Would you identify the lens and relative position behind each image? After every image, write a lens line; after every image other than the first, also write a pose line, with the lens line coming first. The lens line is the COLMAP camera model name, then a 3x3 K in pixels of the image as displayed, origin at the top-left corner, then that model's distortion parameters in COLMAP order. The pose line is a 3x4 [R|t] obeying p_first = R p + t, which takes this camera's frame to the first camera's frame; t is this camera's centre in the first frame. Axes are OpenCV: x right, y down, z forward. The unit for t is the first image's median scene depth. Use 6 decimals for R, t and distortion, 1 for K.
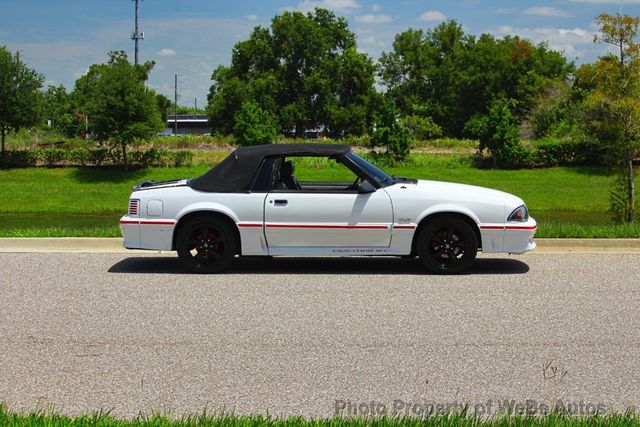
lens RADIAL K [[1617.7, 0, 320.0], [0, 1617.7, 213.5], [0, 0, 1]] dist [-0.373858, 0.221585]
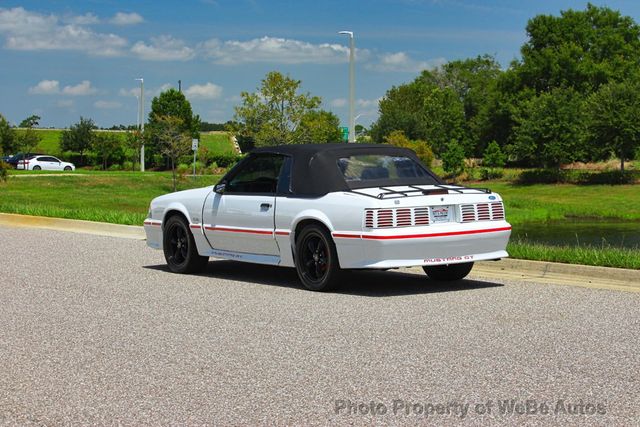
lens RADIAL K [[1612.3, 0, 320.4], [0, 1612.3, 242.1], [0, 0, 1]] dist [-0.373658, 0.729562]
pose [[0.585019, 0.048176, -0.809588, 0.804368], [-0.042663, 0.998680, 0.028600, -0.014114], [0.809897, 0.017808, 0.586302, 0.492692]]
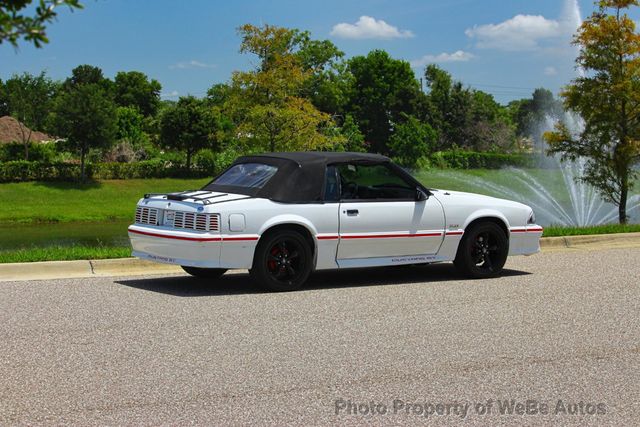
lens RADIAL K [[1617.7, 0, 320.0], [0, 1617.7, 213.5], [0, 0, 1]] dist [-0.373858, 0.221585]
pose [[0.801534, -0.028553, 0.597267, -0.606099], [0.034696, 0.999397, 0.001214, -0.007905], [-0.596941, 0.019750, 0.802042, 0.241703]]
